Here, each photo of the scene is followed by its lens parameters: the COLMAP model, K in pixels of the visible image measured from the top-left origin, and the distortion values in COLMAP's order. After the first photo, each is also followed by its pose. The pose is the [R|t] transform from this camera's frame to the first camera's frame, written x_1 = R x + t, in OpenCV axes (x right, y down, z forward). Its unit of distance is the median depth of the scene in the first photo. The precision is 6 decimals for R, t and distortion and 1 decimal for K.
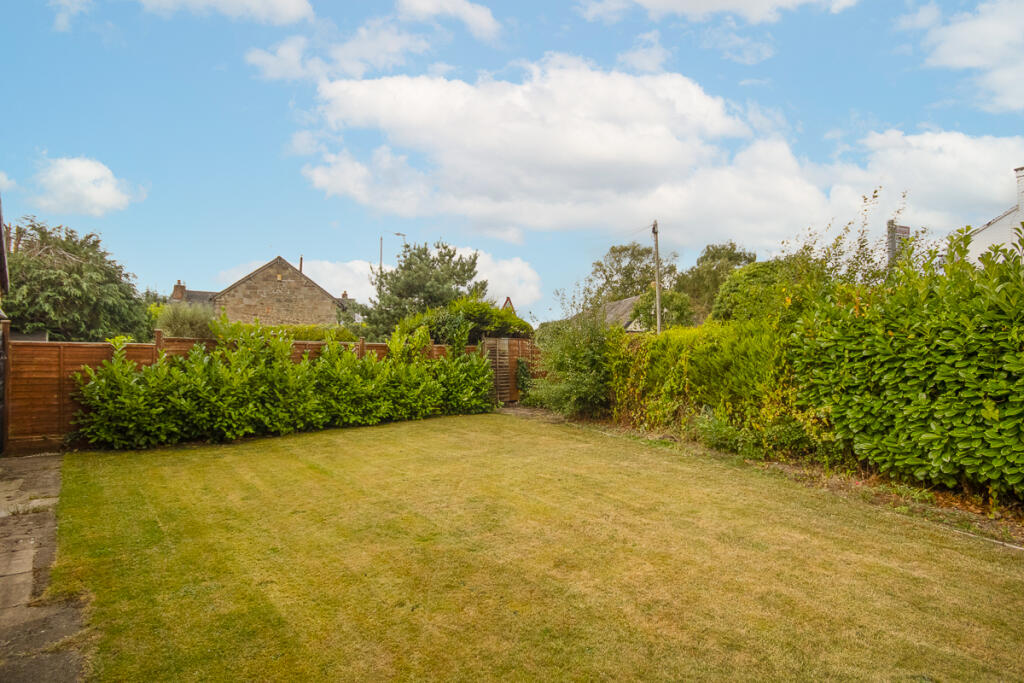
lens RADIAL K [[481.0, 0, 512.0], [0, 481.0, 341.5], [0, 0, 1]] dist [0.000156, -0.000185]
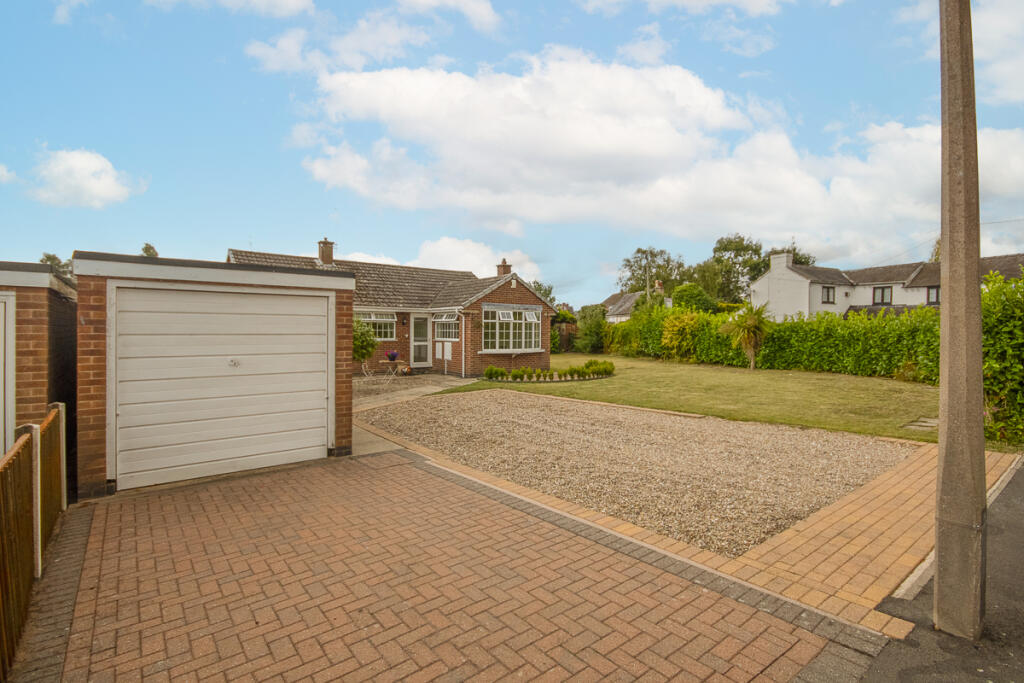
lens RADIAL K [[481.0, 0, 512.0], [0, 481.0, 341.5], [0, 0, 1]] dist [0.000156, -0.000185]
pose [[0.995039, -0.001852, -0.099468, -0.048470], [0.007842, 0.998176, 0.059854, -0.080723], [0.099176, -0.060337, 0.993239, -1.873360]]
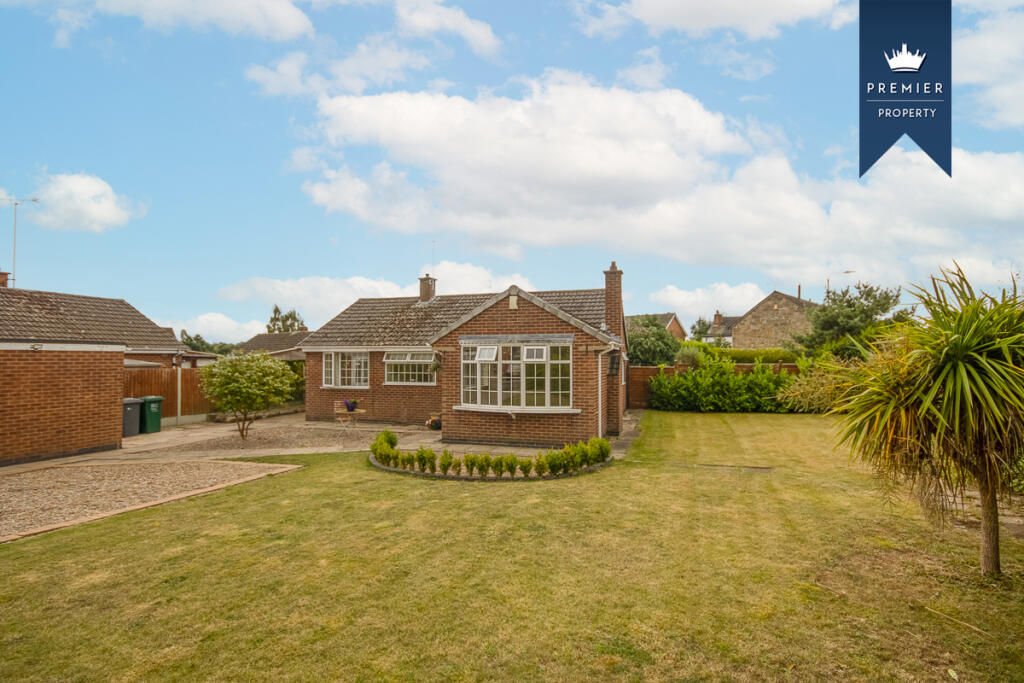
lens RADIAL K [[478.6, 0, 514.0], [0, 478.6, 363.1], [0, 0, 1]] dist [-0.000525, -0.000084]
pose [[0.497665, -0.005856, -0.867350, 0.732063], [0.035689, 0.999269, 0.013730, -0.060847], [0.866635, -0.037788, 0.497510, -0.682544]]
